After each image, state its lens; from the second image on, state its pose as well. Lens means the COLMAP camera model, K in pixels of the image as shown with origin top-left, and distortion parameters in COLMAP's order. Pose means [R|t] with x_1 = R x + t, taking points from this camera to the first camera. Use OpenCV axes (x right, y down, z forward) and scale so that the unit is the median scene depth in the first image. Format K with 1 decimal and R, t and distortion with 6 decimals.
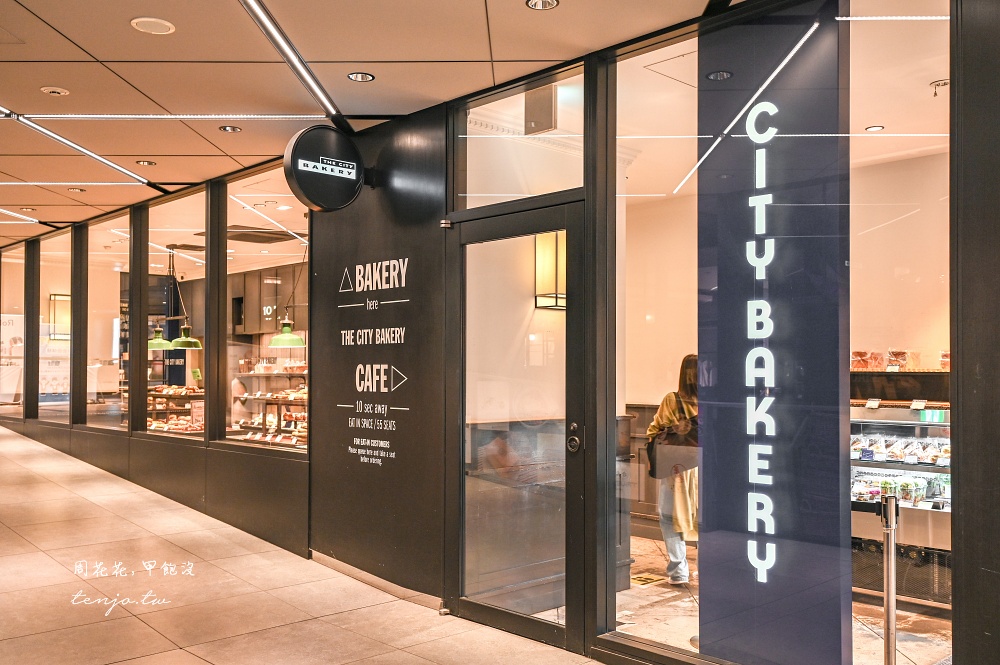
lens RADIAL K [[877.3, 0, 503.9], [0, 877.3, 337.8], [0, 0, 1]] dist [0.022026, 0.004797]
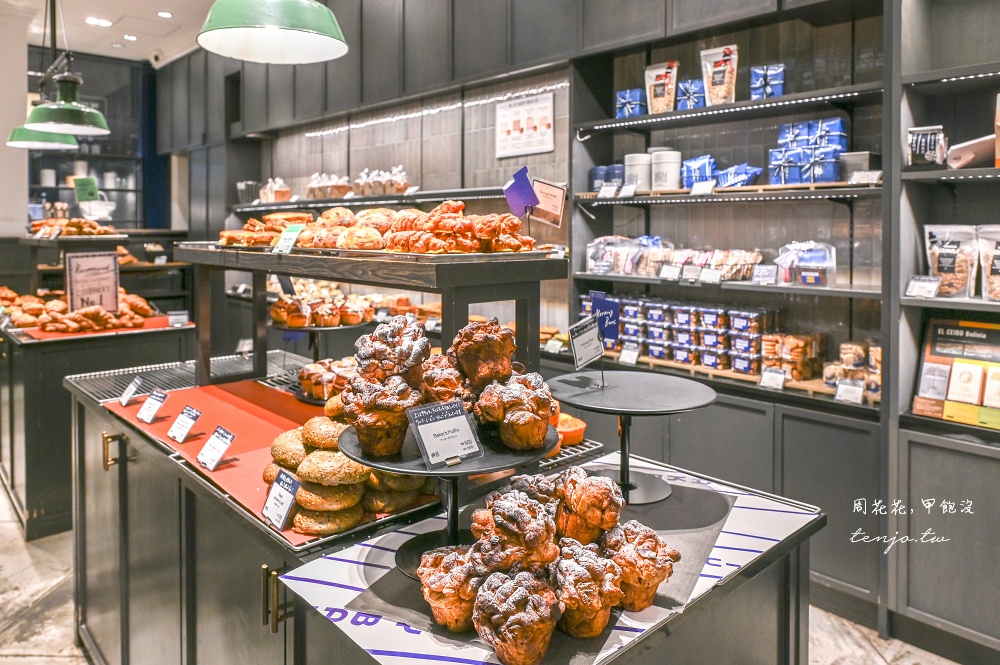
lens RADIAL K [[684.1, 0, 498.4], [0, 684.1, 332.8], [0, 0, 1]] dist [-0.005107, -0.000389]
pose [[0.999752, 0.012146, -0.018661, -0.131110], [-0.008550, 0.983282, 0.181889, 0.042247], [0.020558, -0.181684, 0.983142, 0.591988]]
